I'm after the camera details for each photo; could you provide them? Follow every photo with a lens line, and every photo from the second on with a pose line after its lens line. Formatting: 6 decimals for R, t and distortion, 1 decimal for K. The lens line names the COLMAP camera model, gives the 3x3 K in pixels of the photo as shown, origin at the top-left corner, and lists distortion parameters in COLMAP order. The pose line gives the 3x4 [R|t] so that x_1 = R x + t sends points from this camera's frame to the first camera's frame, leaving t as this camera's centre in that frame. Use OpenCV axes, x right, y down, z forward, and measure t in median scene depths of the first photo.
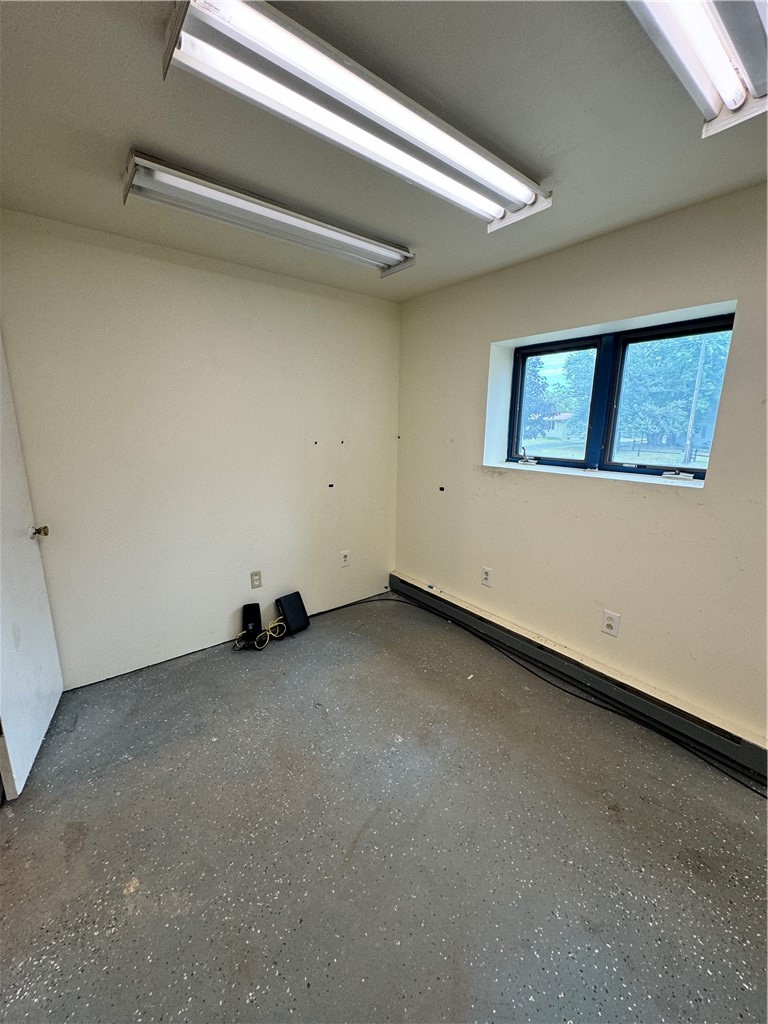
lens RADIAL K [[406.9, 0, 384.0], [0, 406.9, 512.0], [0, 0, 1]] dist [-0.002075, -0.000264]
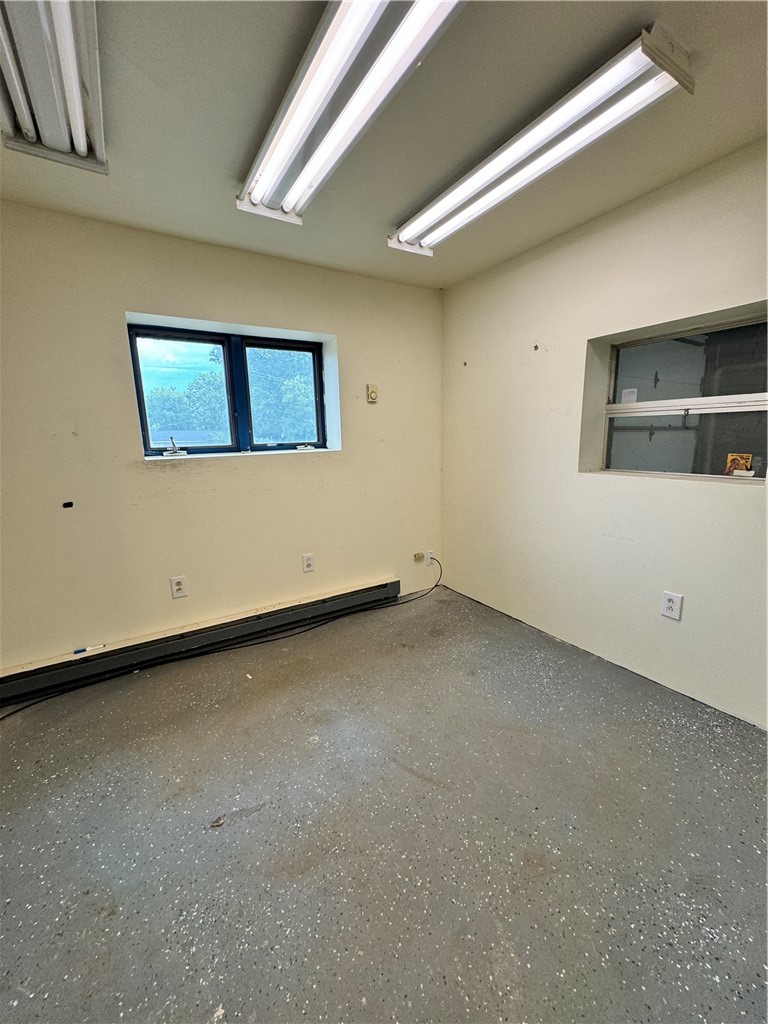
lens RADIAL K [[406.9, 0, 384.0], [0, 406.9, 512.0], [0, 0, 1]] dist [-0.002075, -0.000264]
pose [[0.106169, -0.196750, 0.974688, -0.628584], [0.238575, 0.956637, 0.167119, -0.042005], [-0.965303, 0.214793, 0.148505, 0.507472]]
